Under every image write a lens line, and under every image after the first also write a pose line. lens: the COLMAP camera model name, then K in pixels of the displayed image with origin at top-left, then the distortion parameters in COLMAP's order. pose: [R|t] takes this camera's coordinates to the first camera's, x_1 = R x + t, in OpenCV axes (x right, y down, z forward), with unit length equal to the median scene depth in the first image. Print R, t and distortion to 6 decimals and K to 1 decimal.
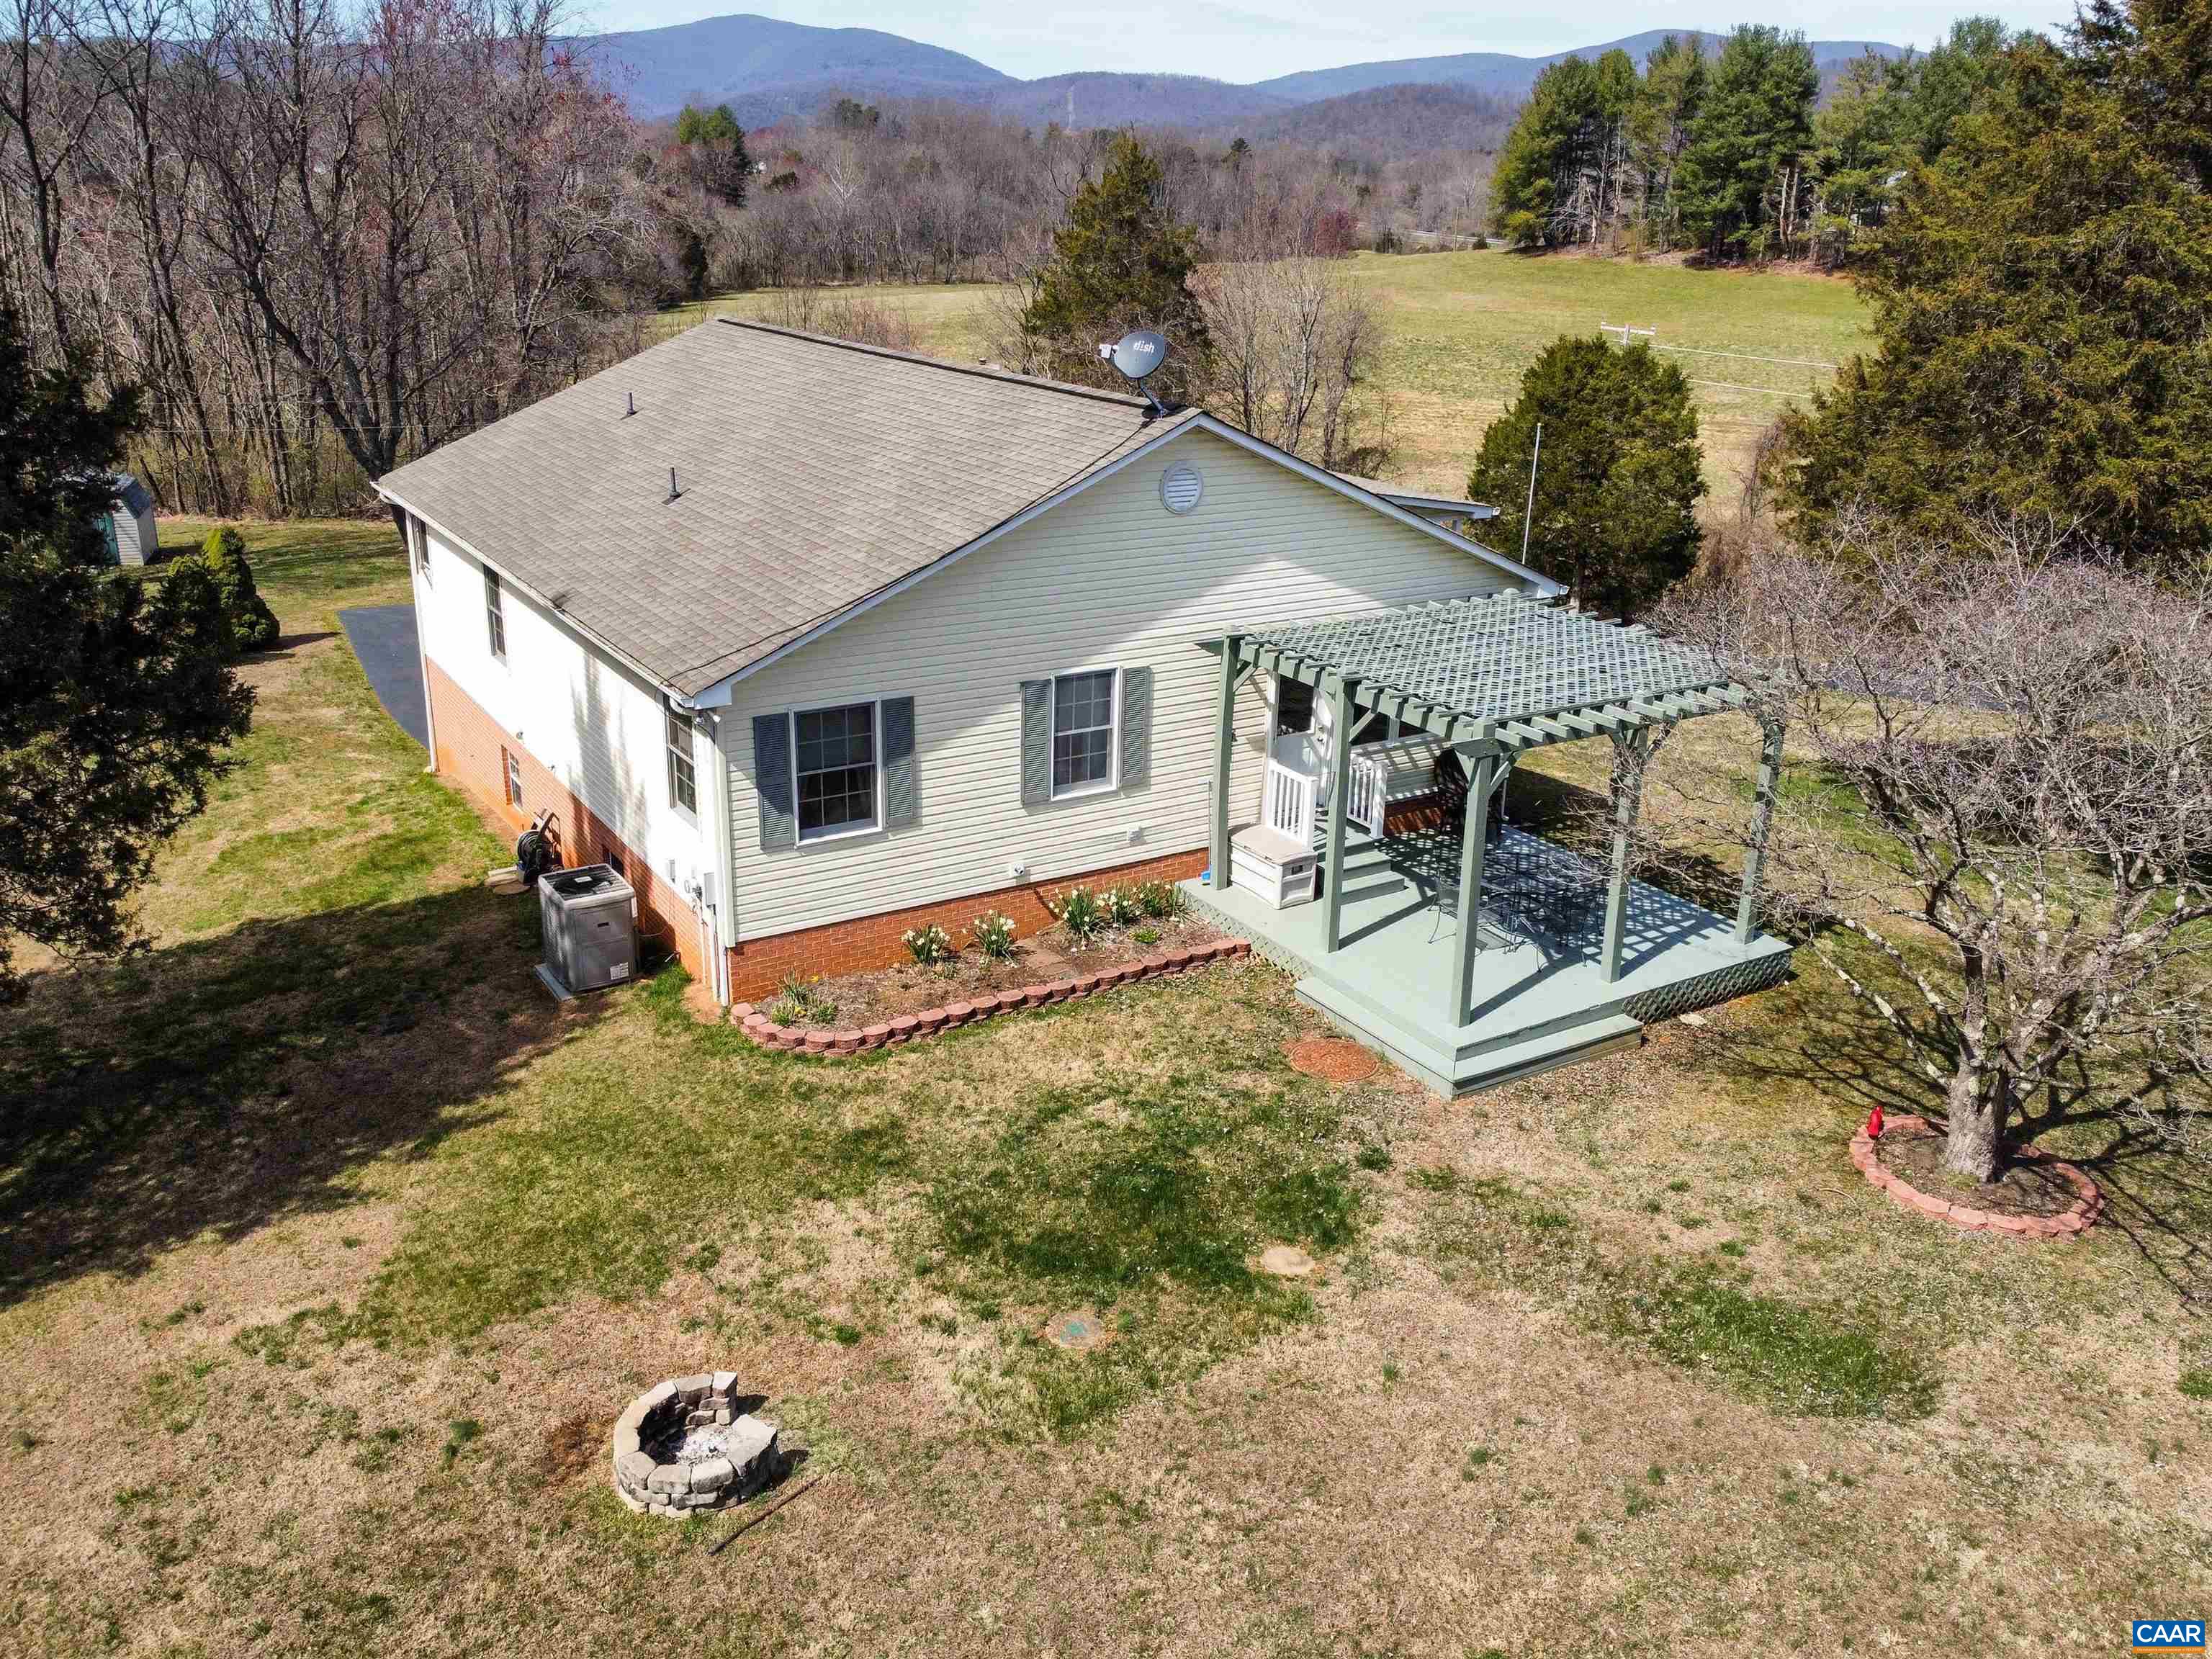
lens RADIAL K [[1730.9, 0, 1106.0], [0, 1730.9, 829.5], [0, 0, 1]] dist [0.003242, 0.001033]
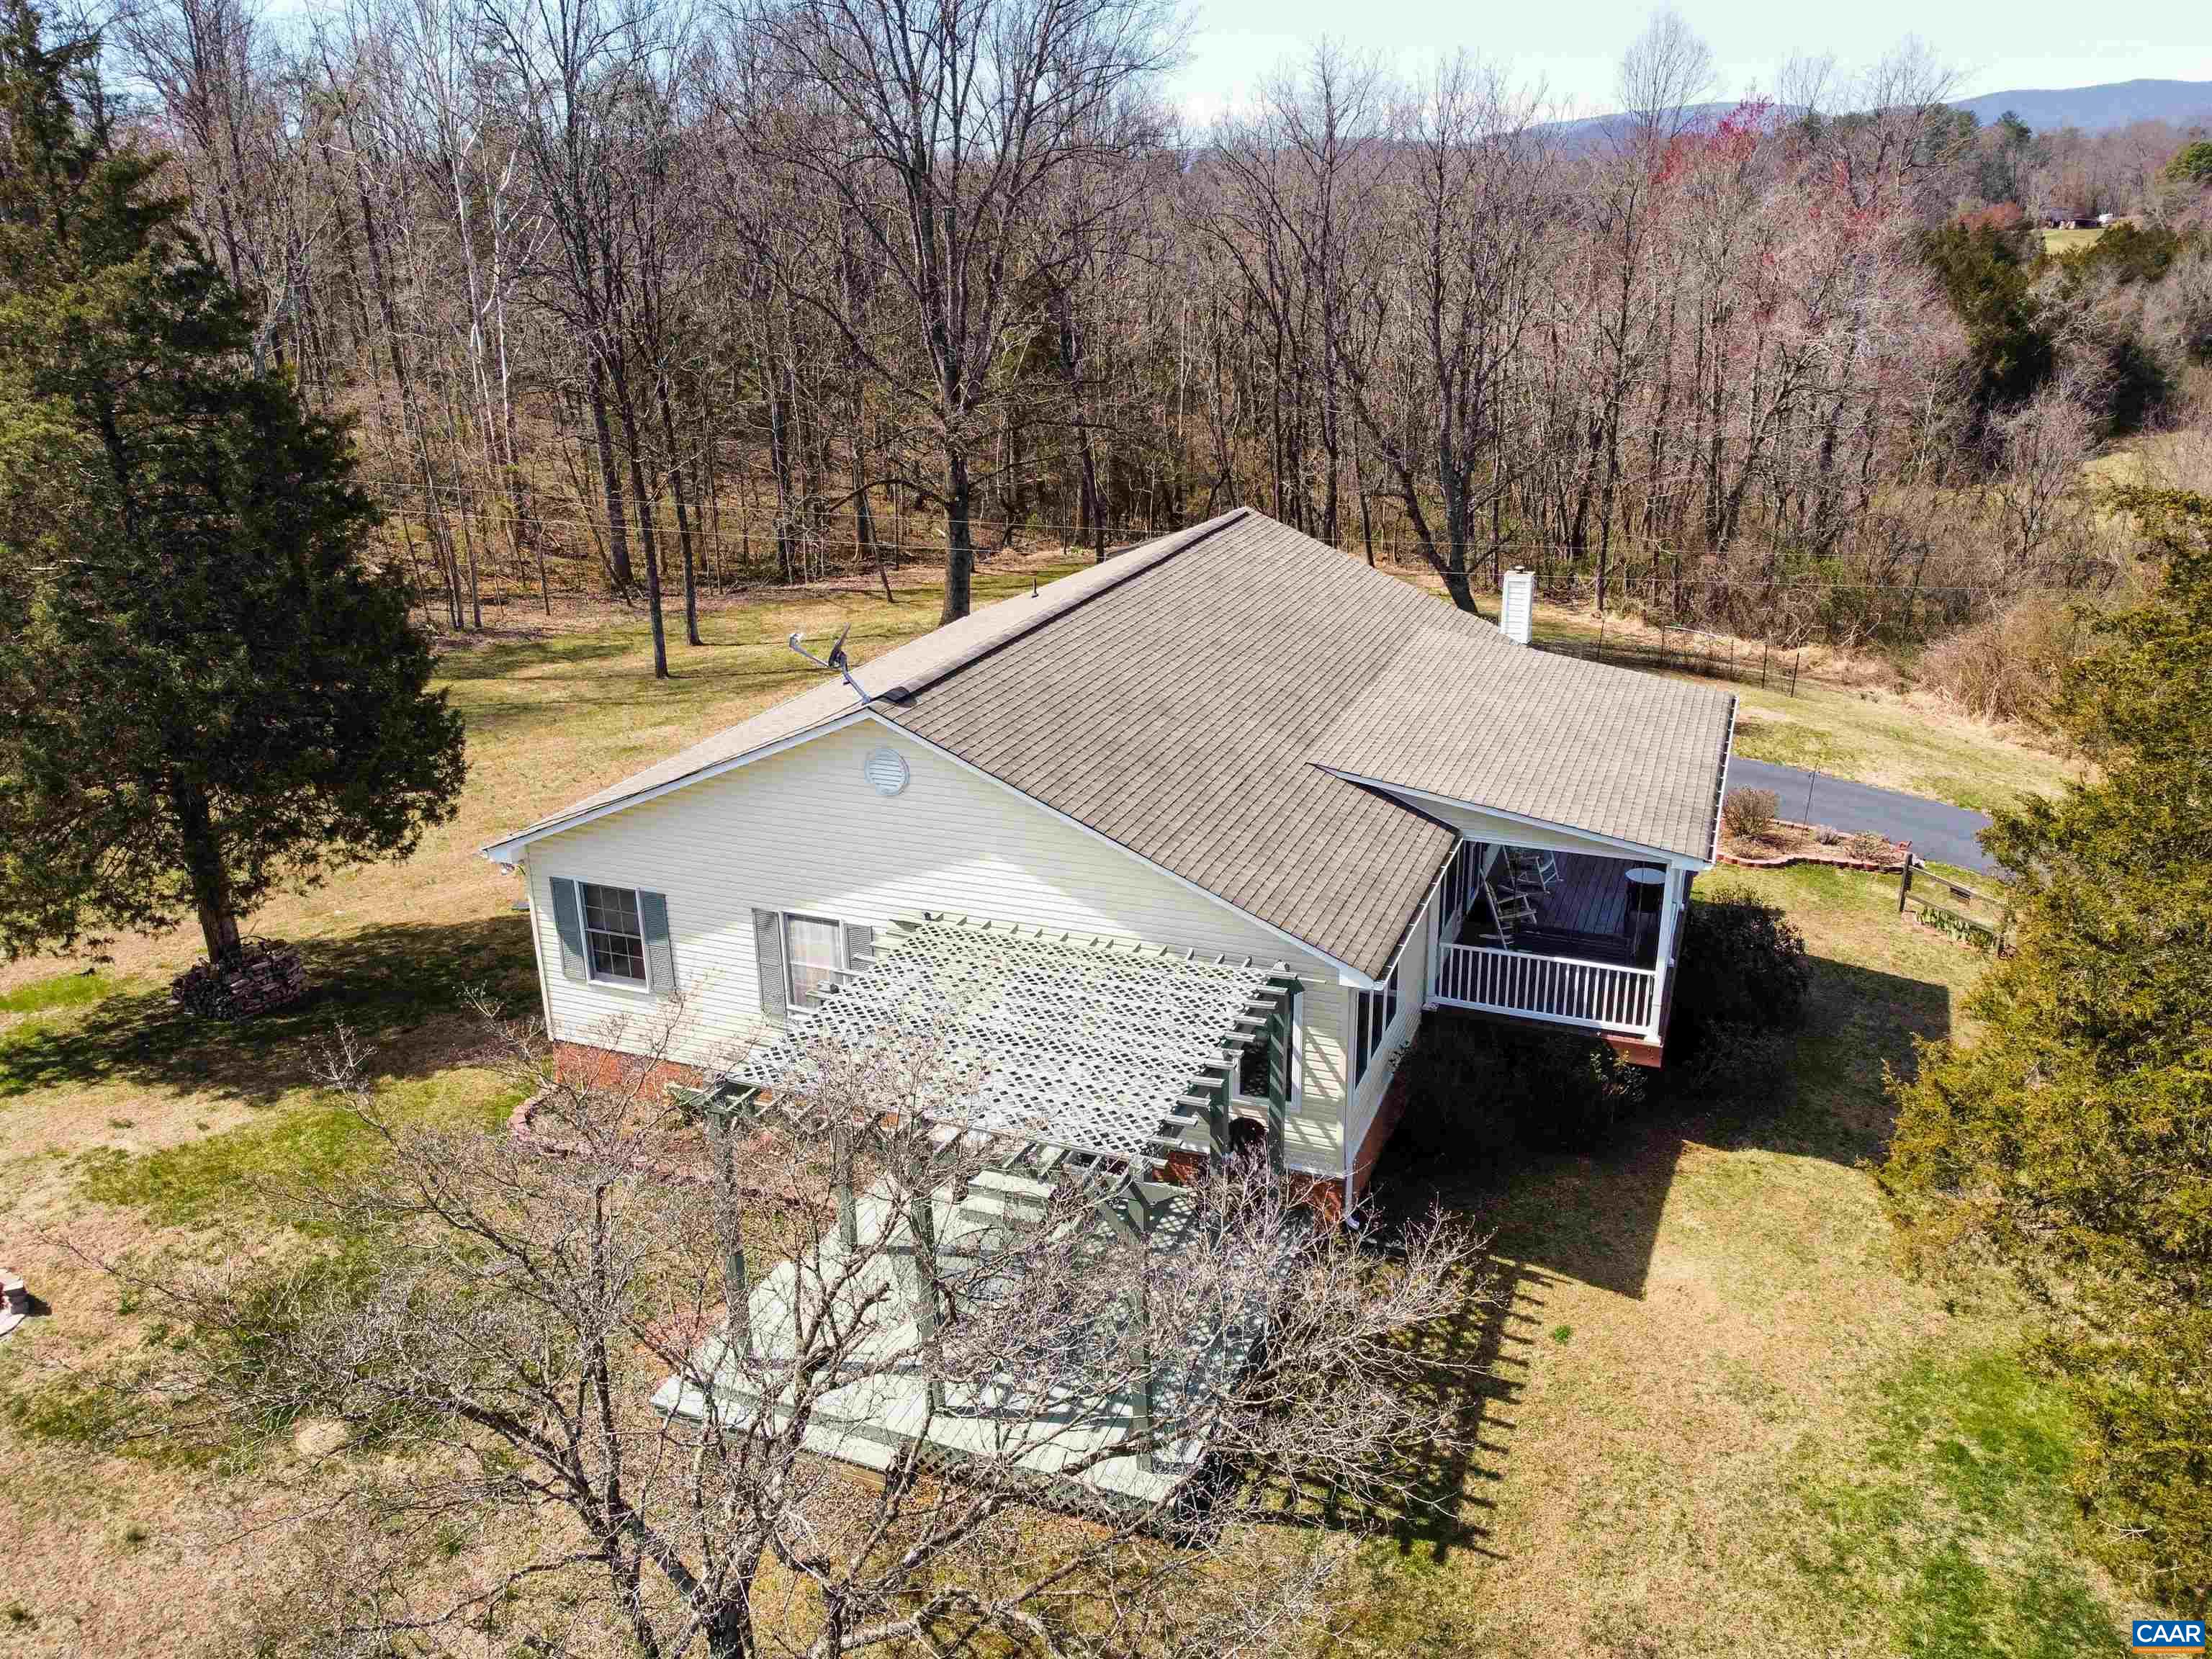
lens RADIAL K [[1659.0, 0, 1106.0], [0, 1659.0, 829.5], [0, 0, 1]] dist [0.030681, -0.001173]
pose [[0.583833, 0.241616, -0.775088, 0.990976], [-0.246111, 0.962439, 0.114636, -0.341646], [0.773672, 0.123829, 0.621367, 0.532184]]
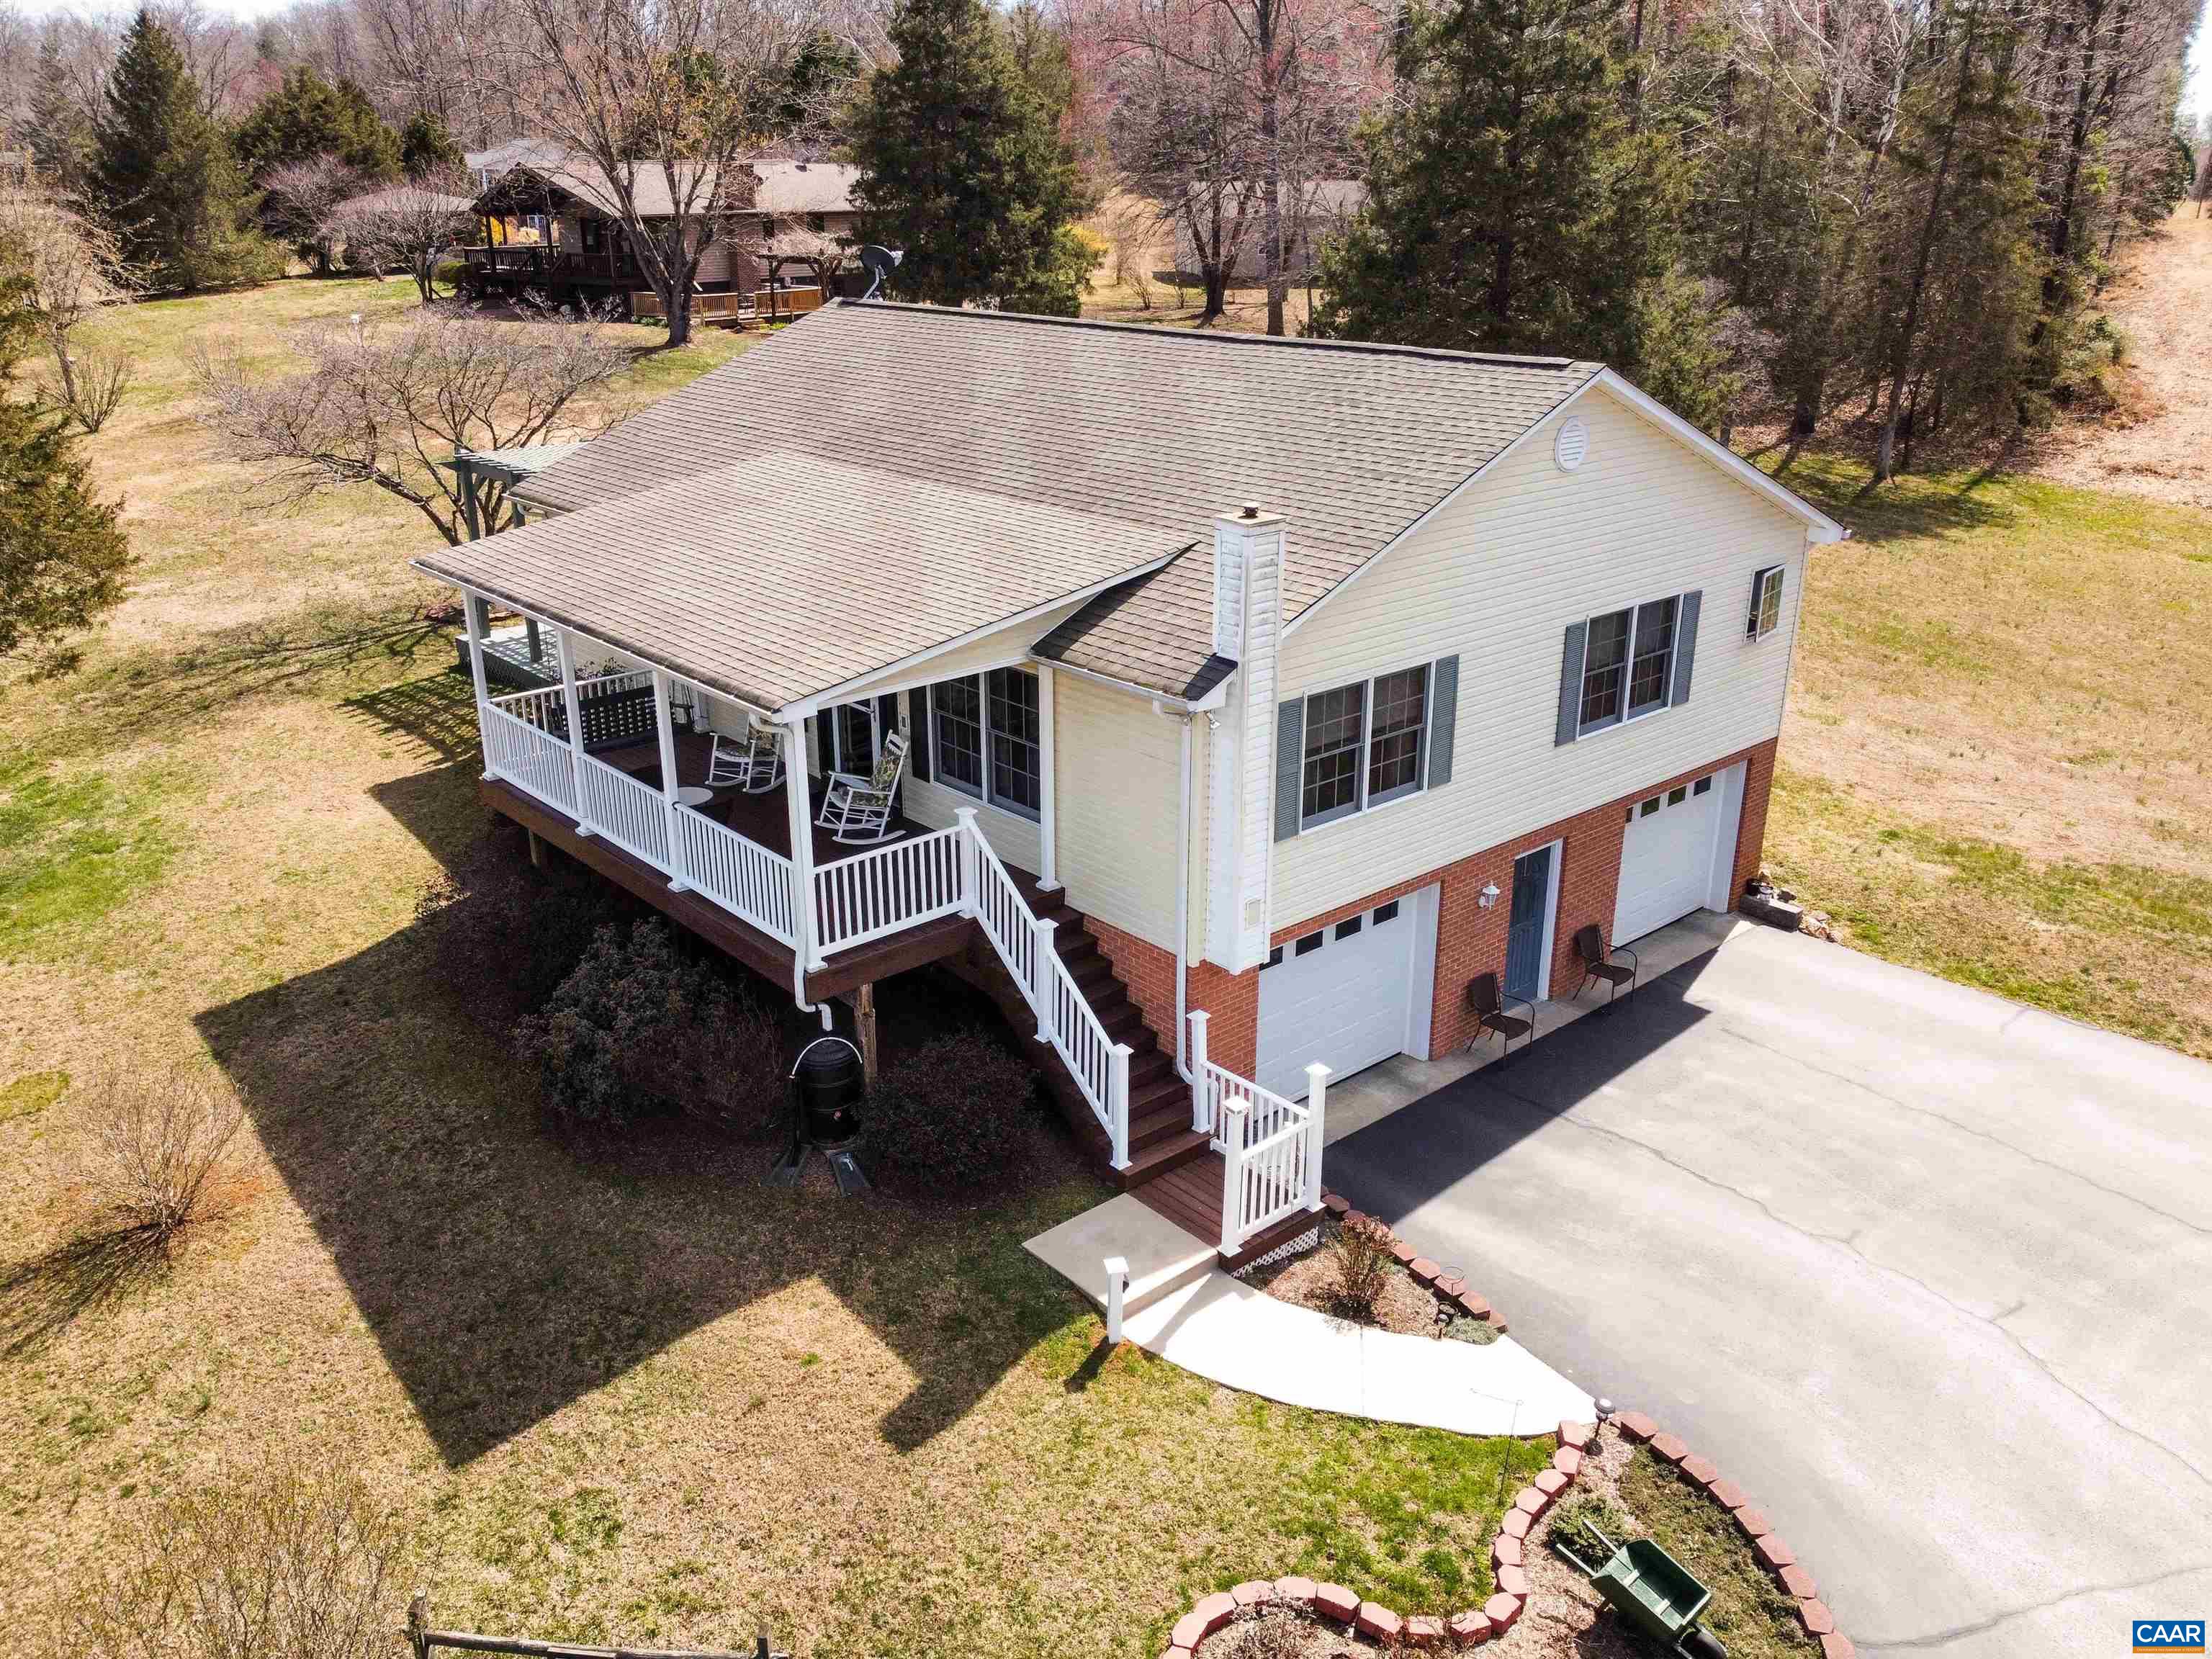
lens RADIAL K [[1730.9, 0, 1106.0], [0, 1730.9, 829.5], [0, 0, 1]] dist [0.003242, 0.001033]
pose [[-0.988225, 0.032846, -0.149442, 0.077123], [-0.072296, 0.760554, 0.645237, -0.937500], [0.134852, 0.648443, -0.749224, 2.603229]]
